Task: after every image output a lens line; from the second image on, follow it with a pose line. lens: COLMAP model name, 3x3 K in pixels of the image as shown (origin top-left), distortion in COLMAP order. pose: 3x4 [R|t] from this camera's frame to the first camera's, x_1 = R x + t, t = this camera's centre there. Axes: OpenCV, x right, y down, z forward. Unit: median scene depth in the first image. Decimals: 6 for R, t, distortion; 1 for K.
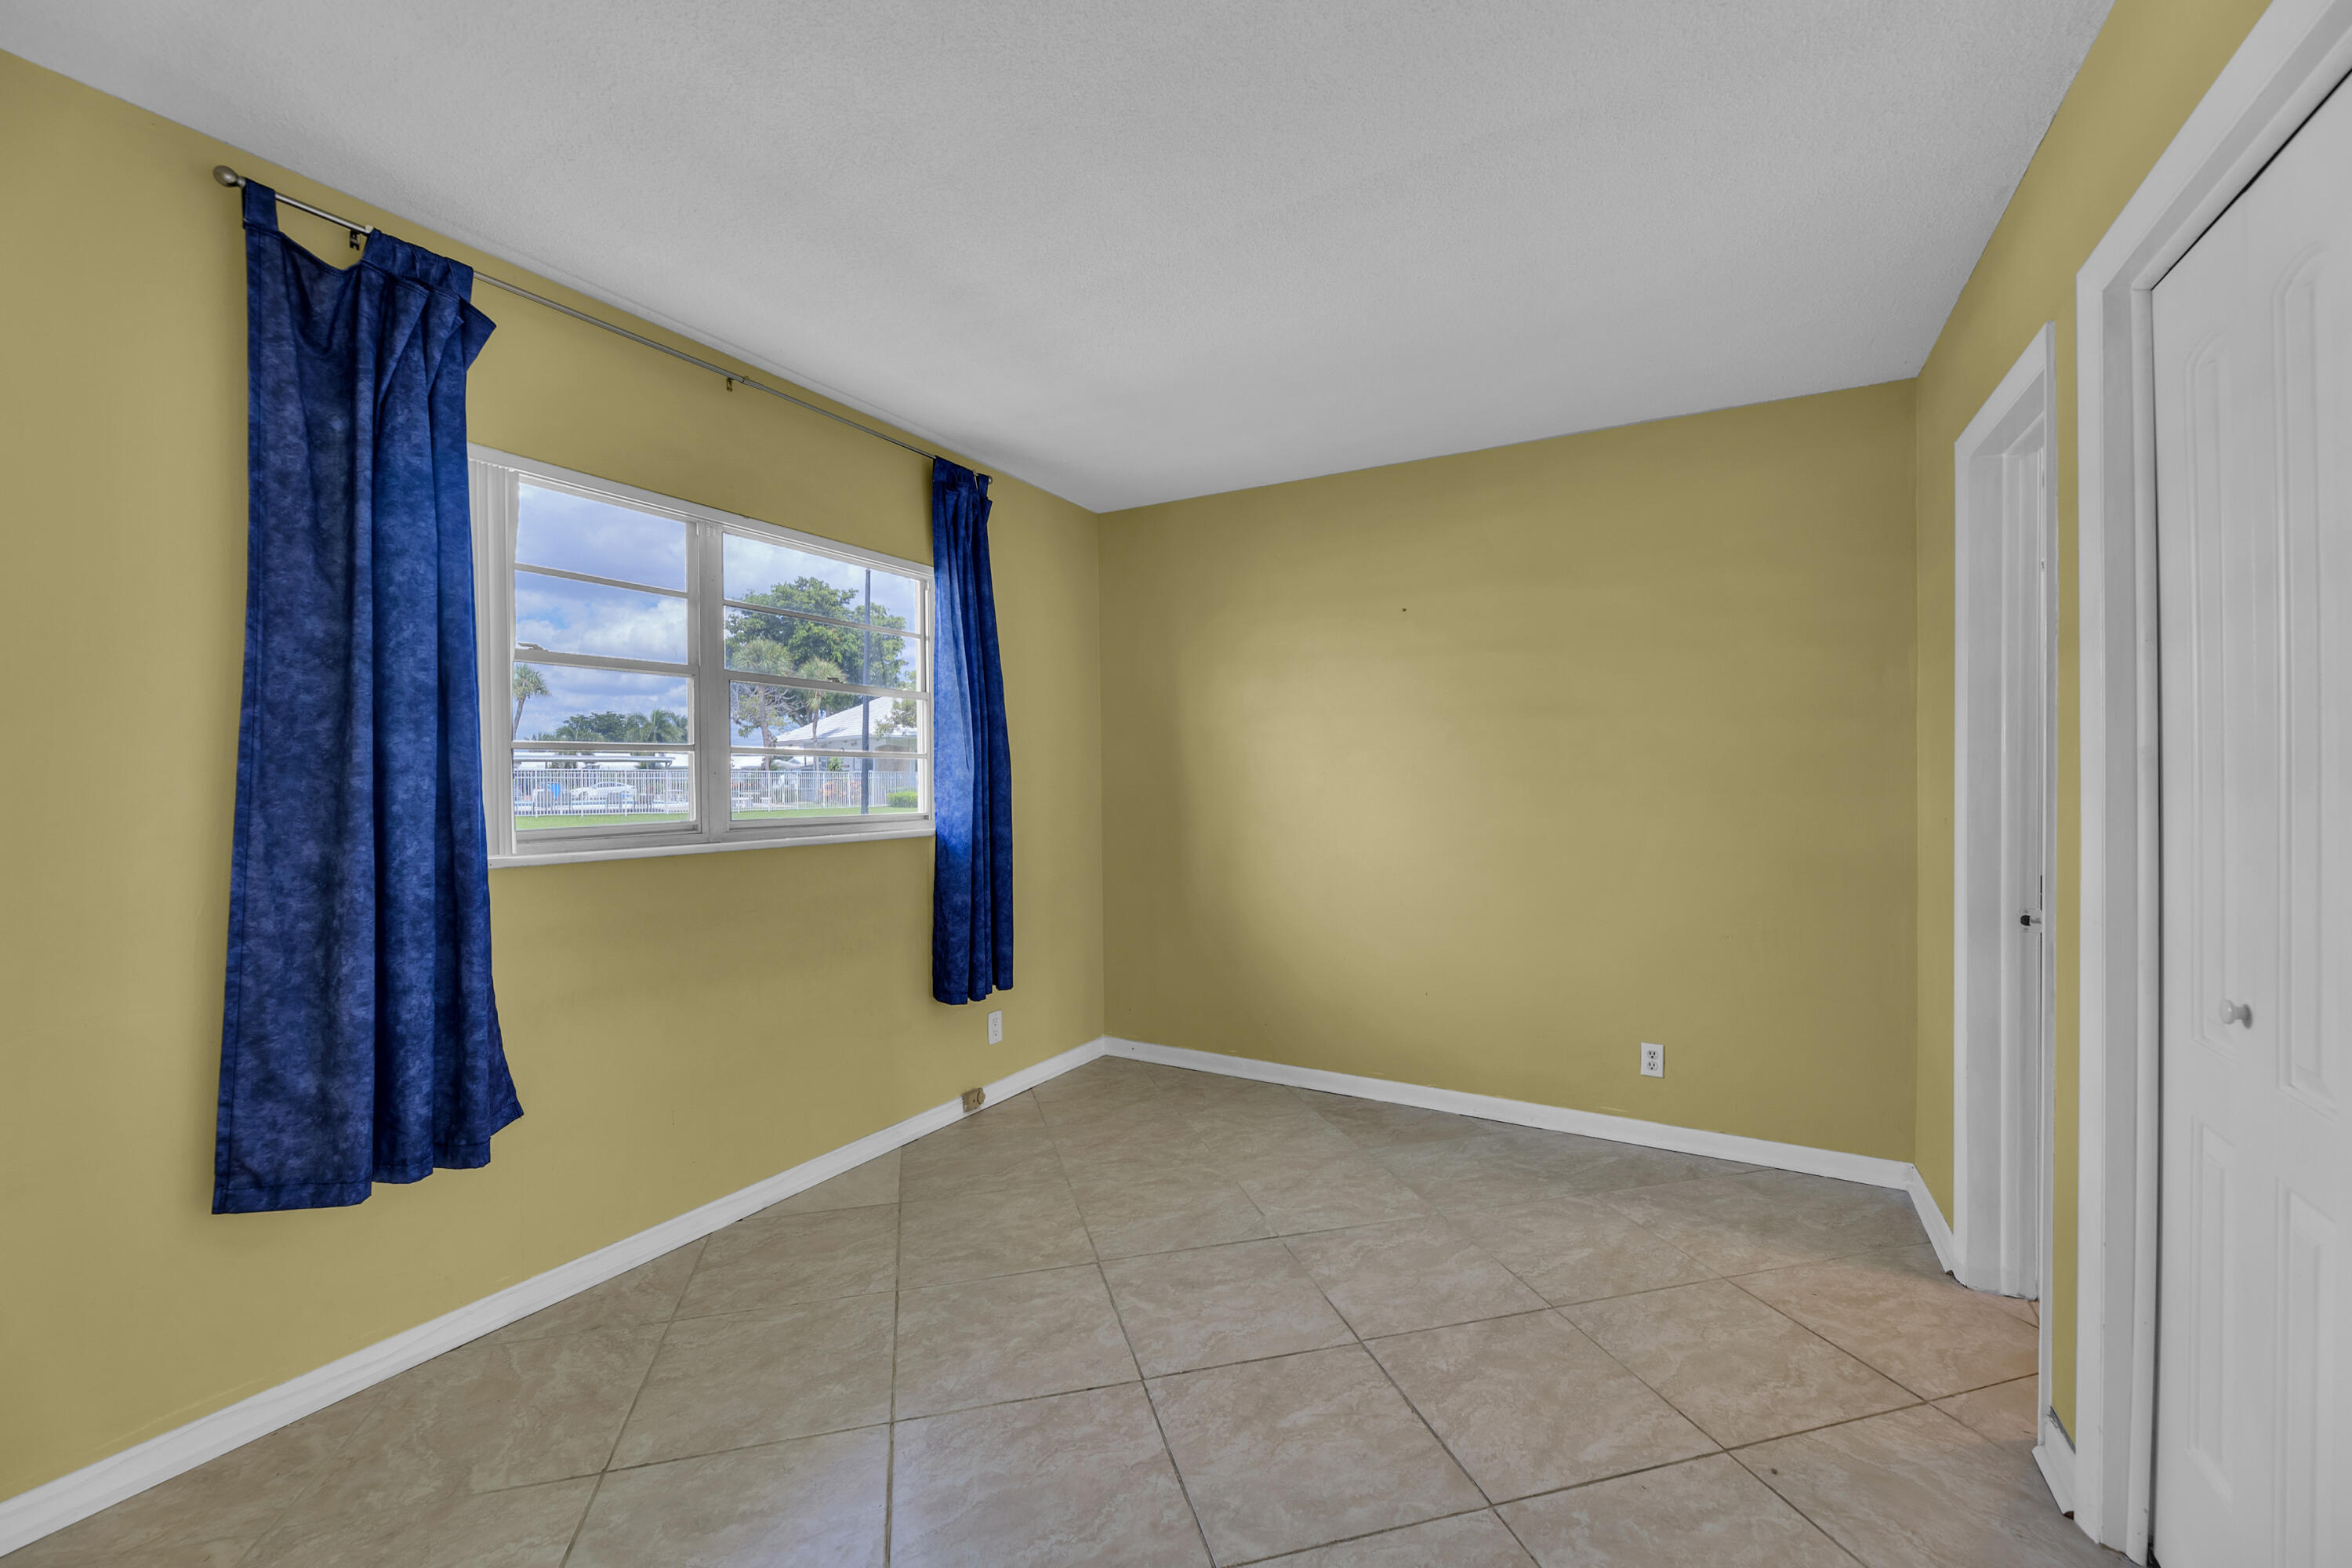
lens RADIAL K [[952.1, 0, 1176.7], [0, 952.1, 792.5], [0, 0, 1]] dist [0.001132, -0.000141]
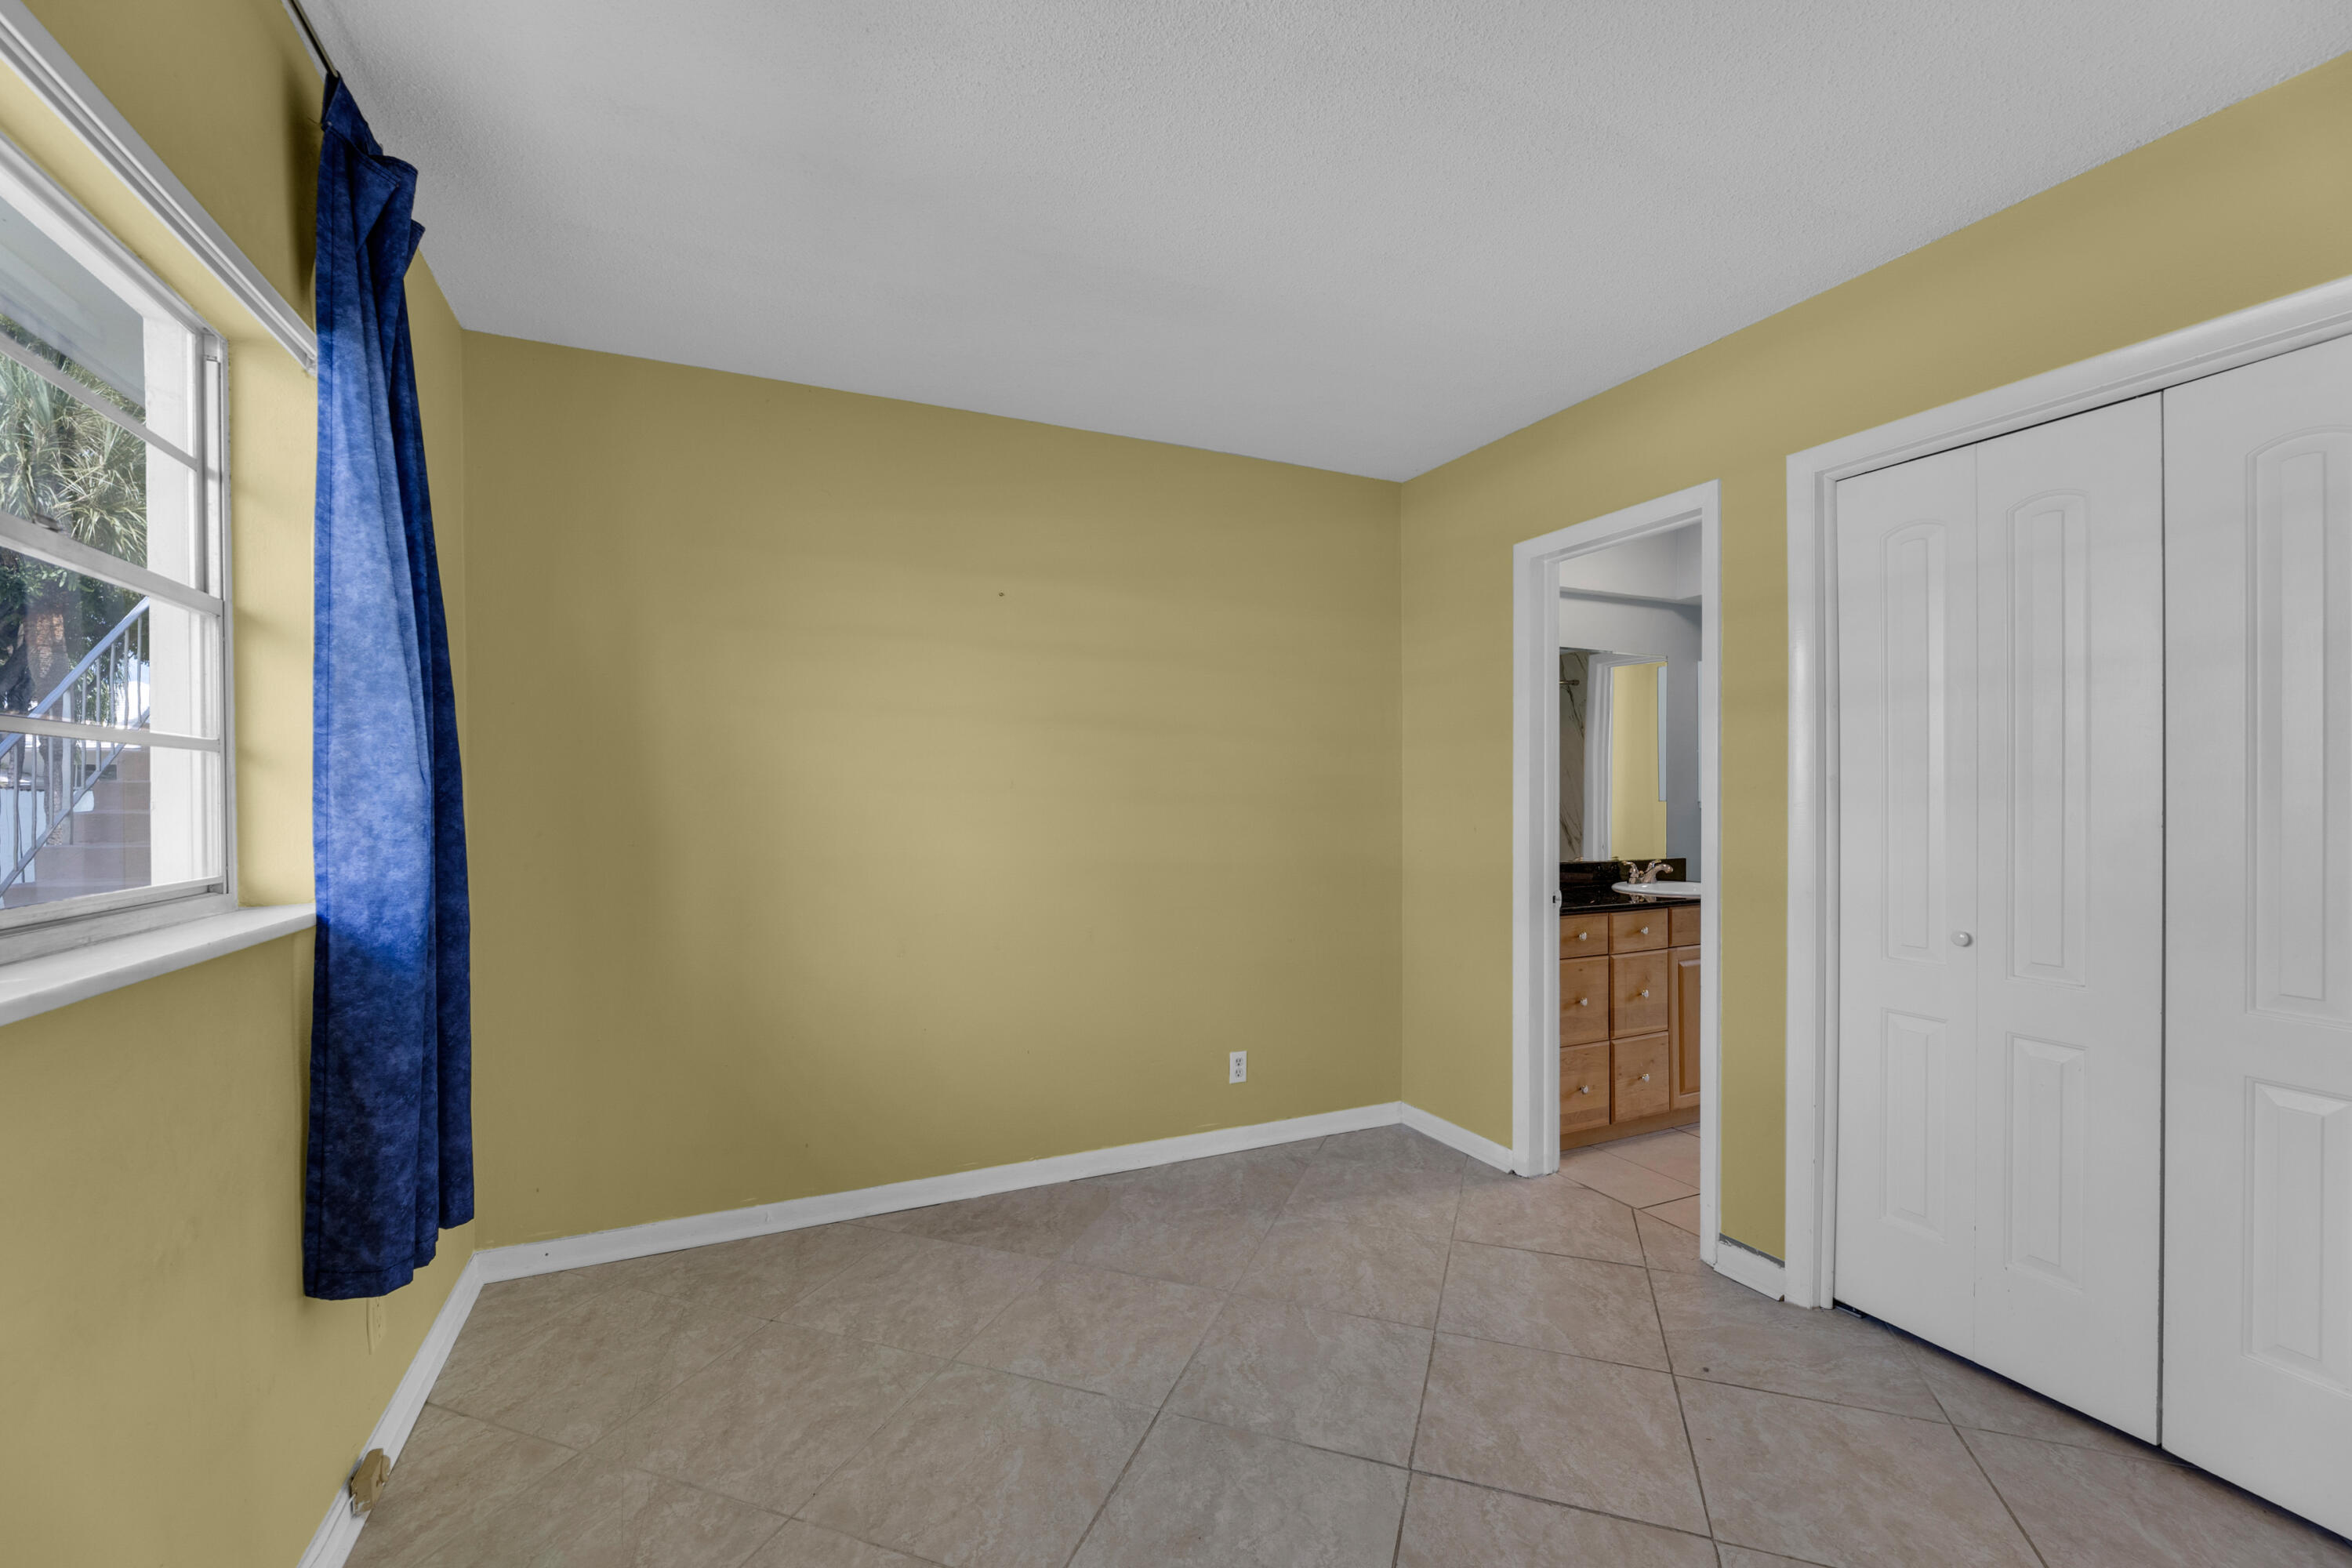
lens RADIAL K [[968.5, 0, 1178.4], [0, 968.5, 801.3], [0, 0, 1]] dist [-0.000728, -0.000217]
pose [[0.584483, -0.003545, 0.811399, -0.457680], [0.013071, 0.999902, -0.005047, -0.006548], [-0.811301, 0.013555, 0.584472, 0.492706]]
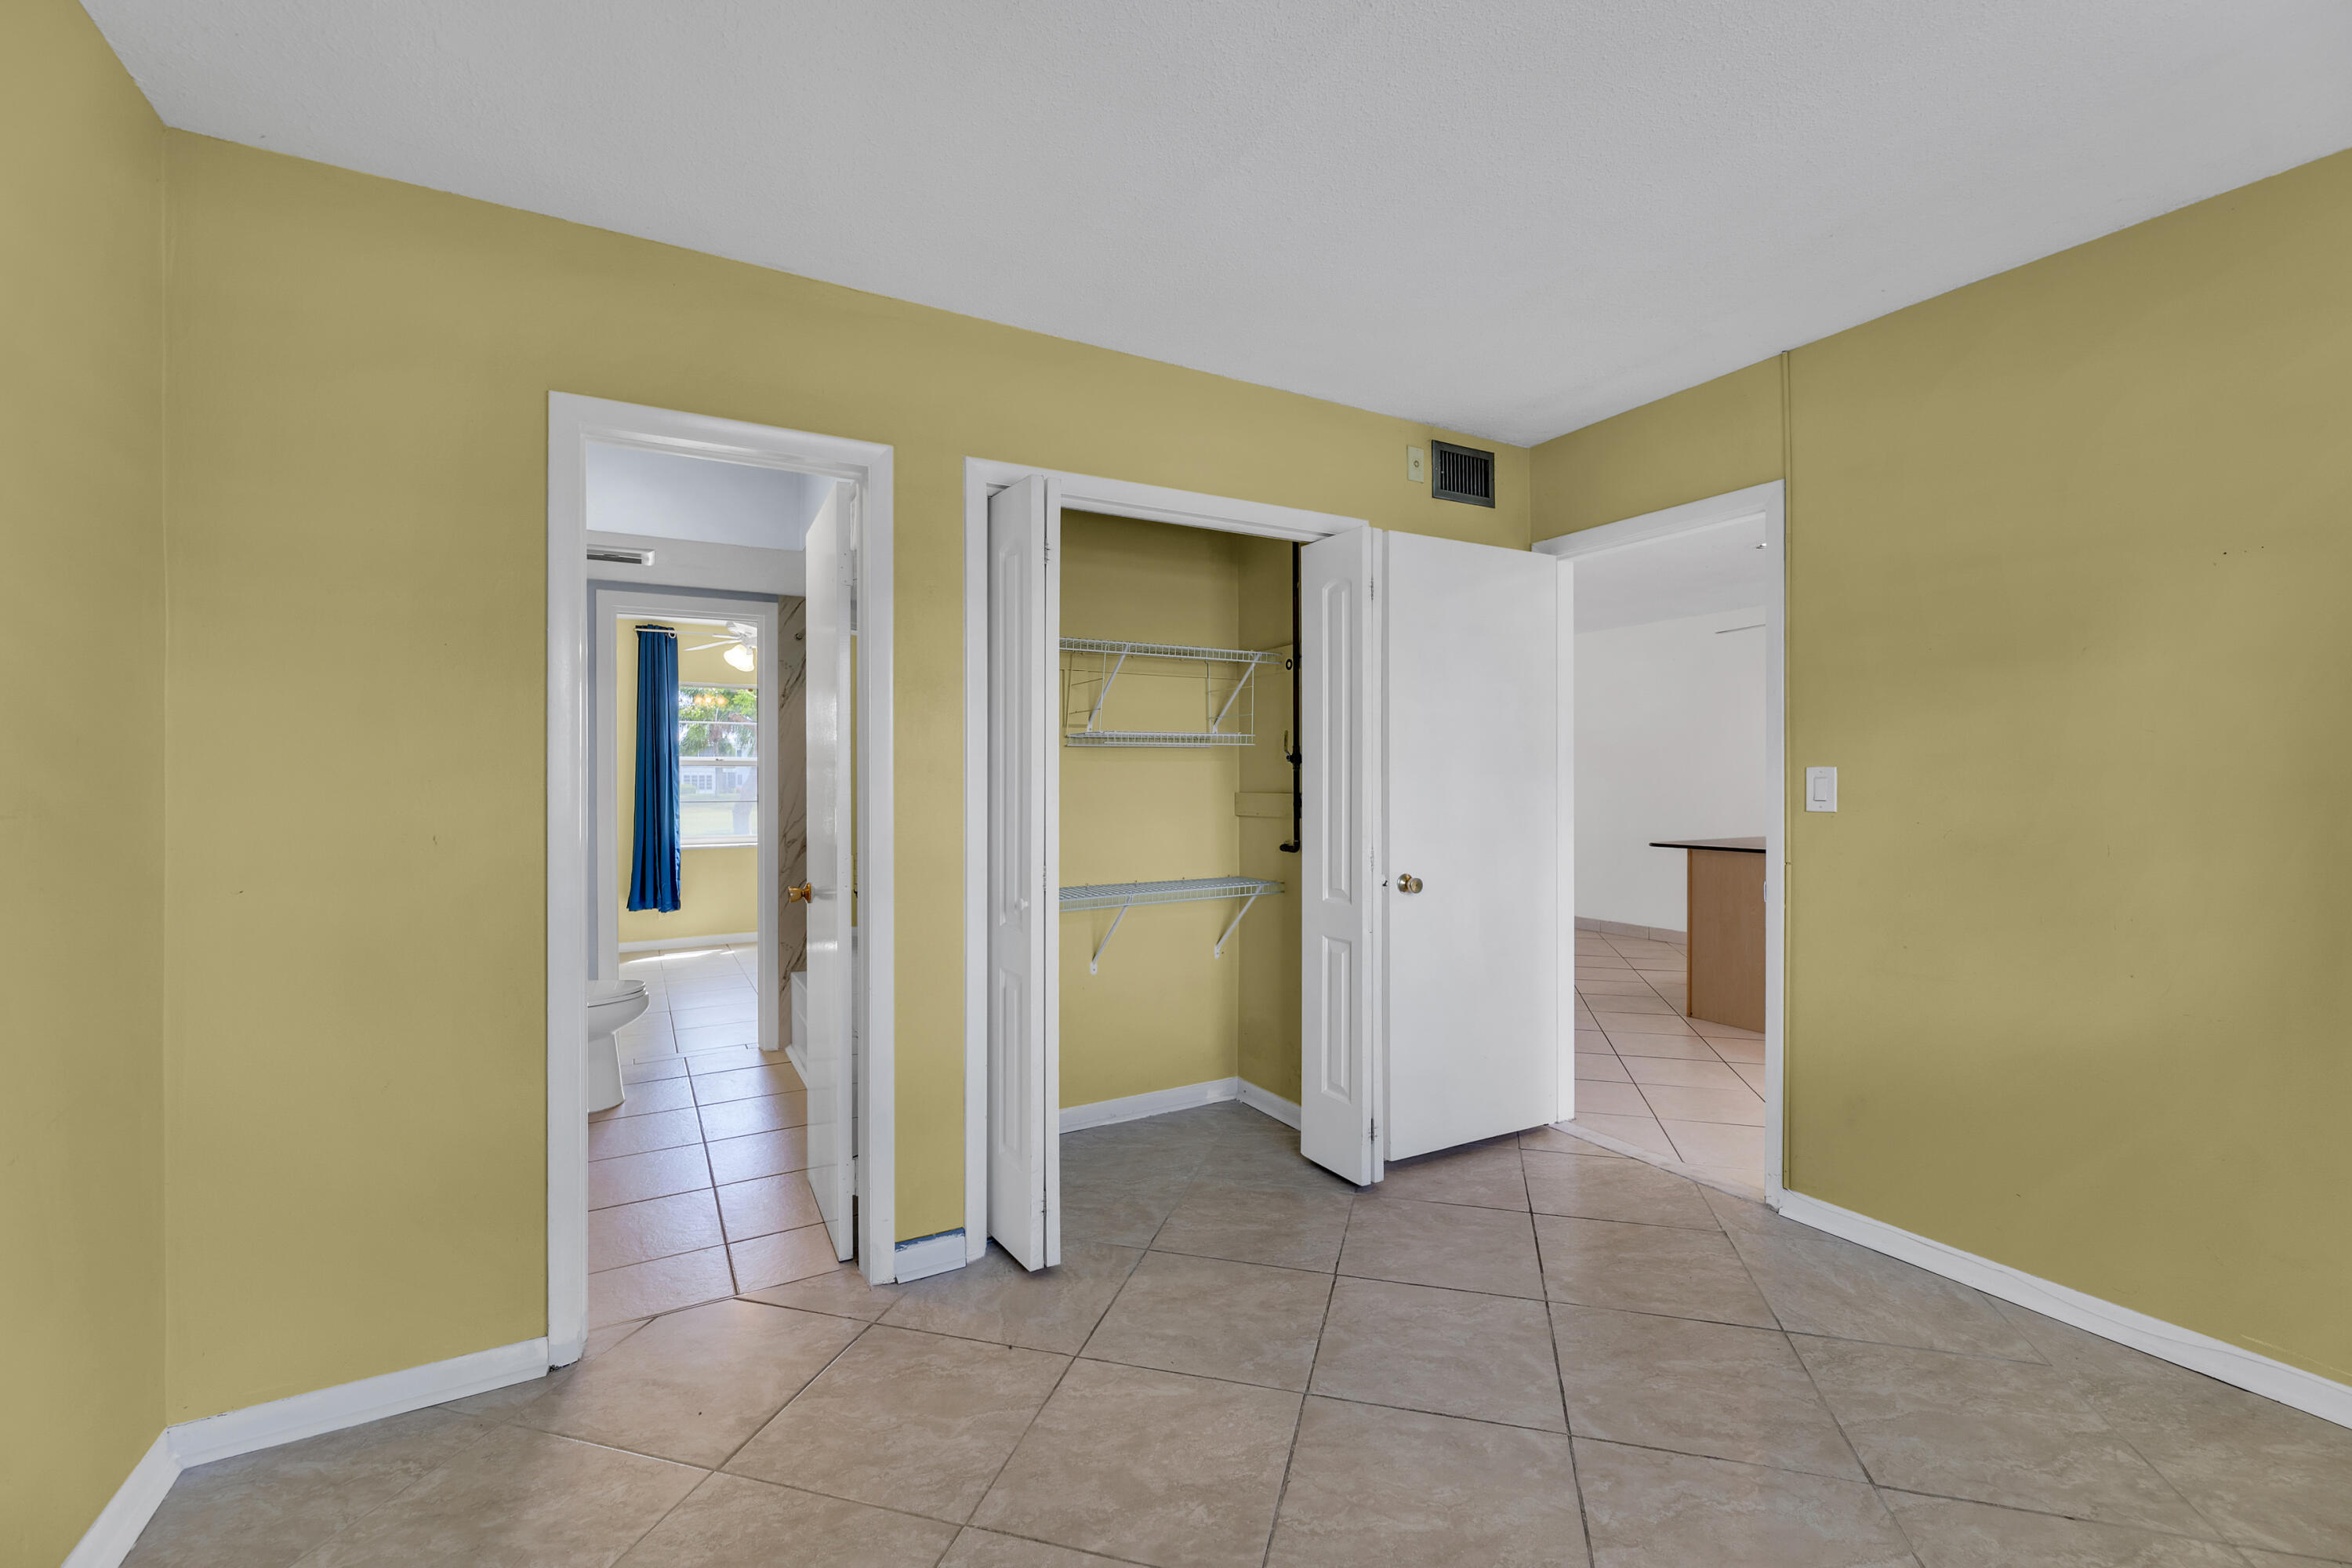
lens RADIAL K [[987.0, 0, 1173.1], [0, 987.0, 778.6], [0, 0, 1]] dist [-0.001753, -0.000347]
pose [[-0.853287, 0.006208, 0.521404, -0.098464], [0.015145, 0.999802, 0.012882, -0.018064], [-0.521221, 0.018889, -0.853213, 1.218843]]
